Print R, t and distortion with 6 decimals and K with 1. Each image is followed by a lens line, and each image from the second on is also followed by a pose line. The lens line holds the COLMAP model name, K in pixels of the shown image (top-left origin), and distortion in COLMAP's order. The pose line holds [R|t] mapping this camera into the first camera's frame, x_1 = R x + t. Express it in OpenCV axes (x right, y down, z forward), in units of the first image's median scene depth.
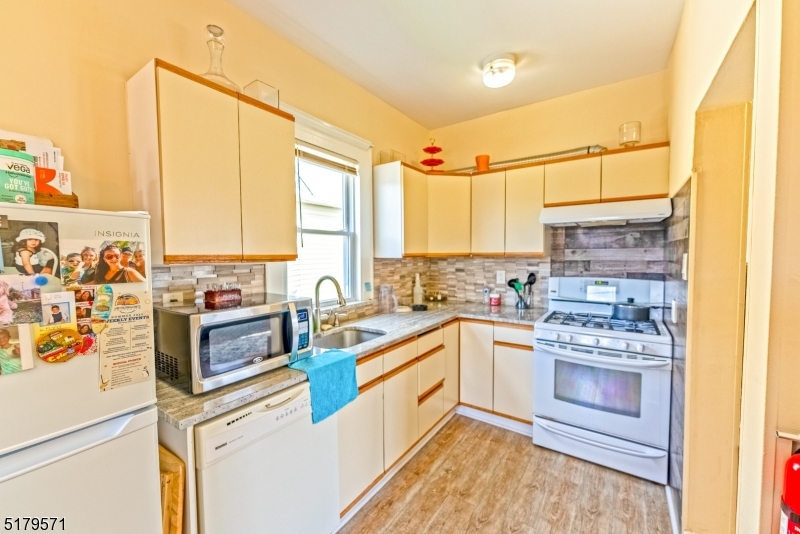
lens RADIAL K [[322.6, 0, 400.0], [0, 322.6, 267.0], [0, 0, 1]] dist [0.000529, 0.000041]
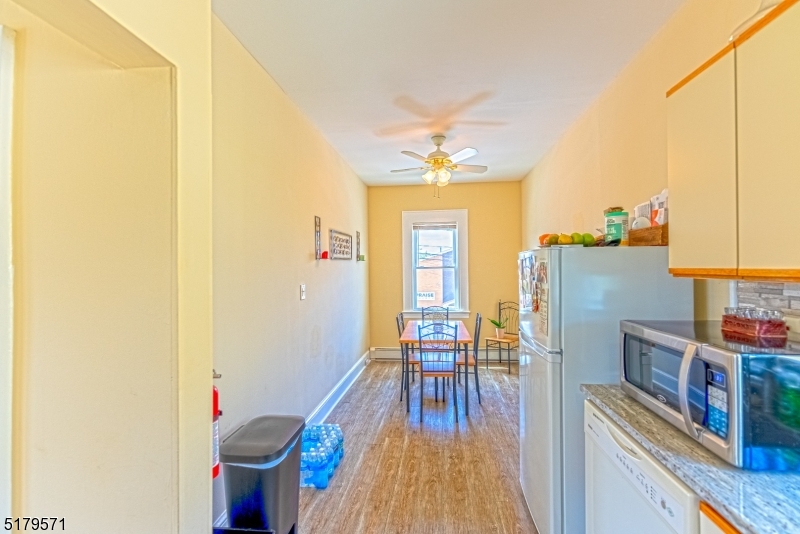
lens RADIAL K [[322.6, 0, 400.0], [0, 322.6, 267.0], [0, 0, 1]] dist [0.000529, 0.000041]
pose [[-0.889997, 0.014667, -0.455731, 0.251074], [-0.002517, 0.999309, 0.037075, -0.035288], [0.455960, 0.034144, -0.889345, 0.690107]]
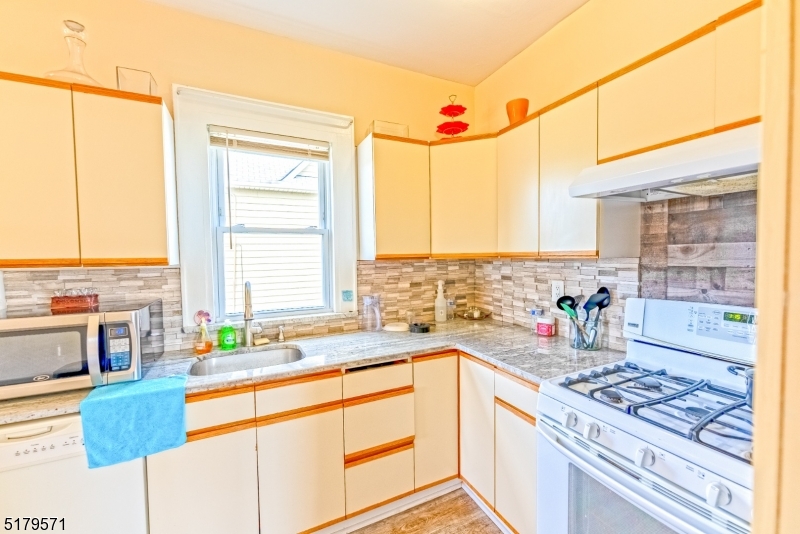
lens RADIAL K [[322.6, 0, 400.0], [0, 322.6, 267.0], [0, 0, 1]] dist [0.000529, 0.000041]
pose [[0.864445, 0.013641, -0.502543, 0.414165], [-0.013299, 0.999902, 0.004265, -0.016216], [0.502552, 0.002997, 0.864542, 0.355613]]
